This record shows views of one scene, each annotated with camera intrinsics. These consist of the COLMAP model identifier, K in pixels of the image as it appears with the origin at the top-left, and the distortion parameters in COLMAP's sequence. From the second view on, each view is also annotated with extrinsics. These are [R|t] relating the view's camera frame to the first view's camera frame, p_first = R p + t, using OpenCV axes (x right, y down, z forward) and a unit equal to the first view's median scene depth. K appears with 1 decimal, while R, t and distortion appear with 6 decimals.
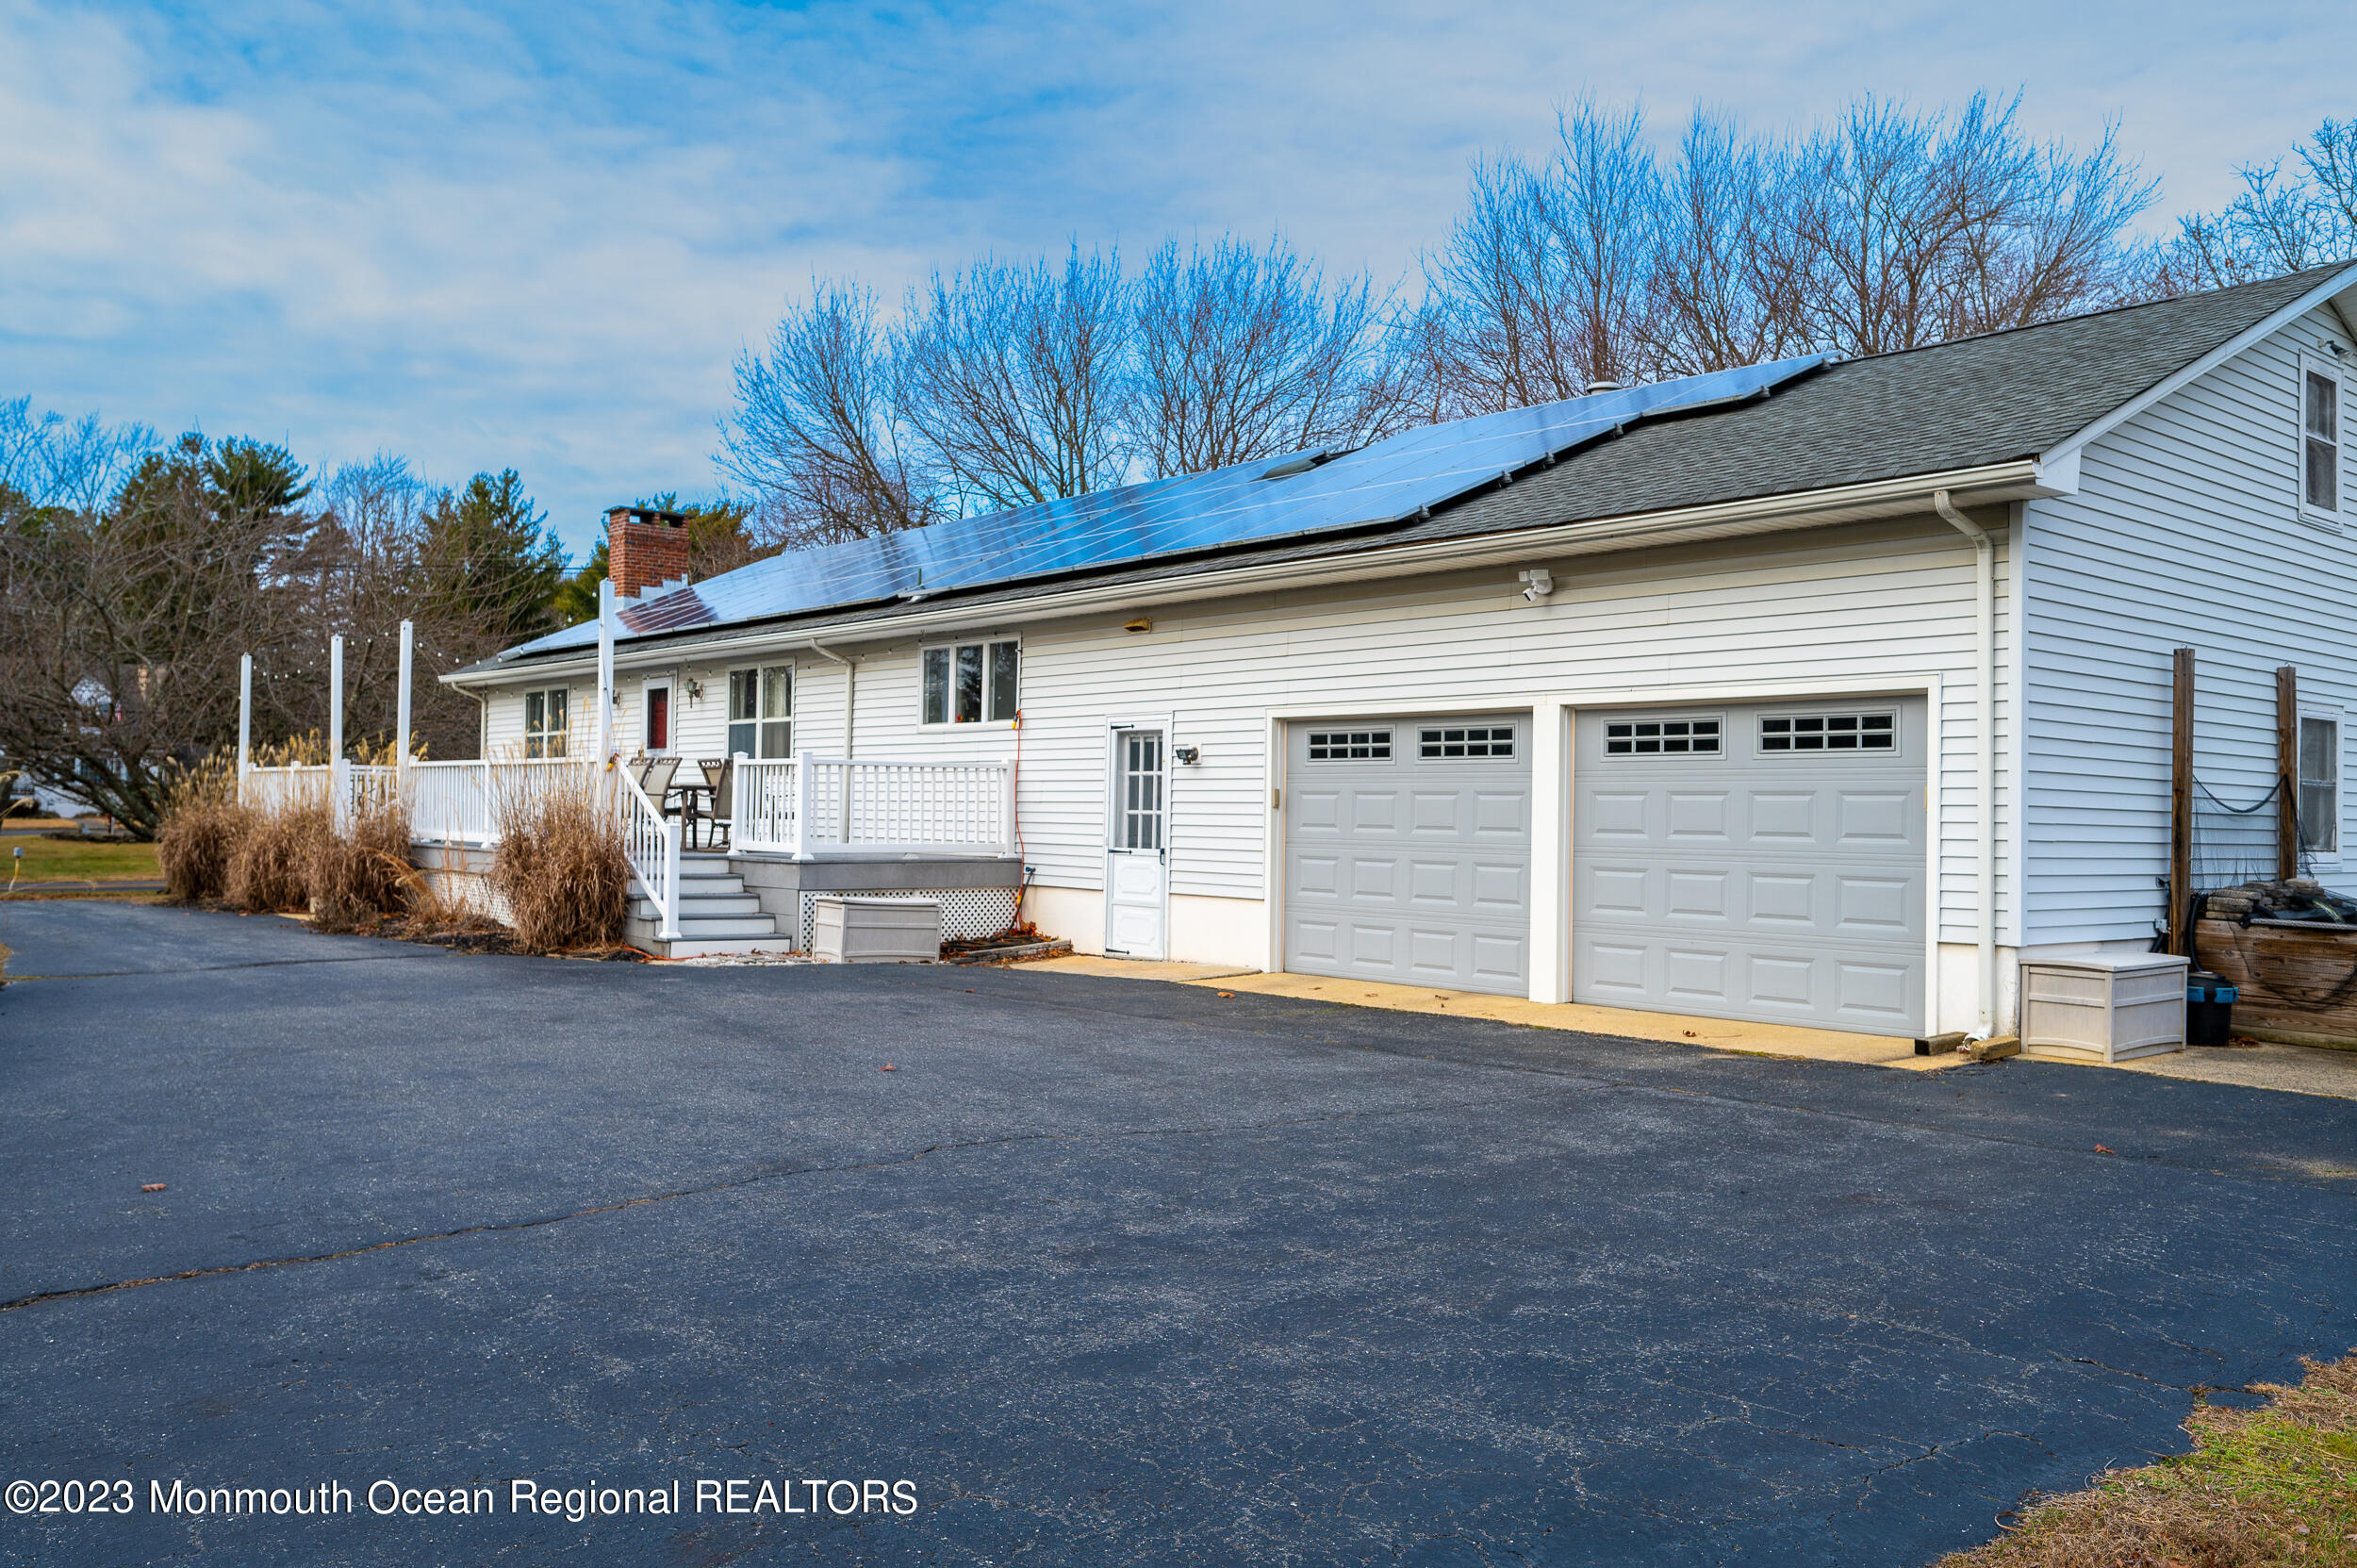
lens RADIAL K [[1866.1, 0, 1178.5], [0, 1866.1, 784.0], [0, 0, 1]] dist [-0.003279, -0.000333]
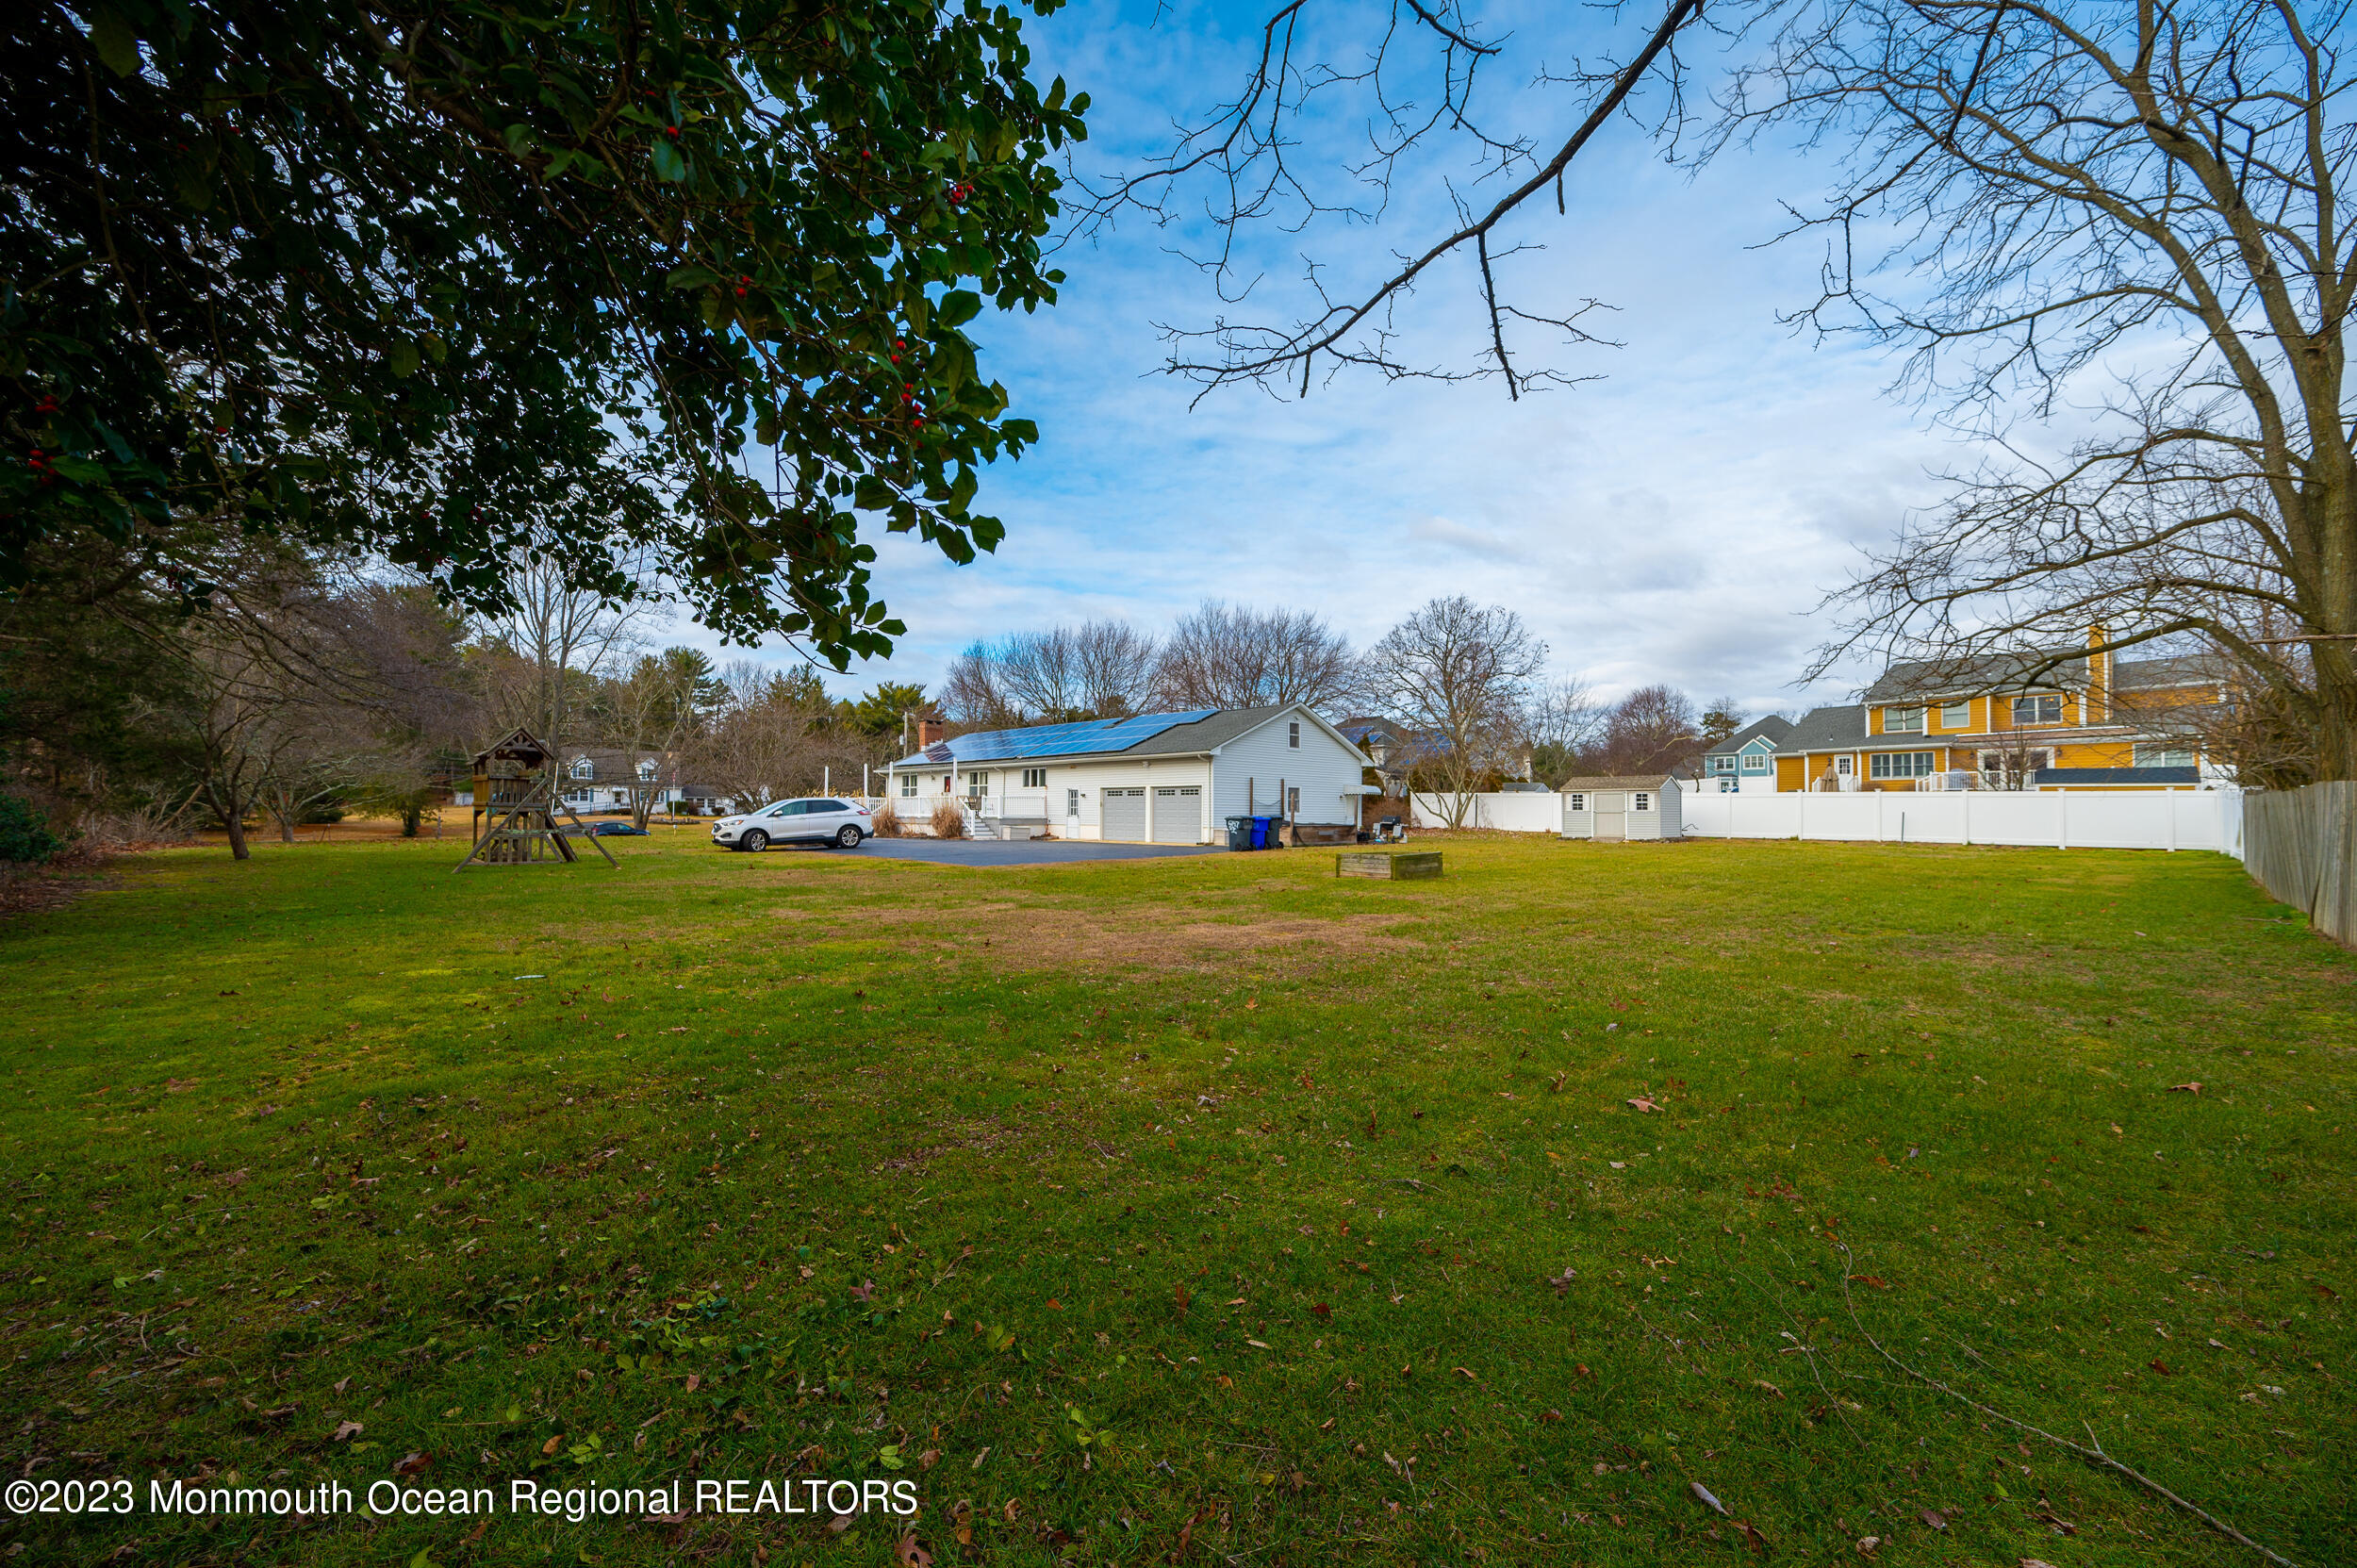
lens RADIAL K [[930.2, 0, 1178.5], [0, 930.2, 784.0], [0, 0, 1]] dist [0.001064, 0.000129]
pose [[0.997222, -0.008560, 0.073991, 0.057287], [0.009406, 0.999894, -0.011104, -0.012096], [-0.073888, 0.011769, 0.997197, -1.094492]]
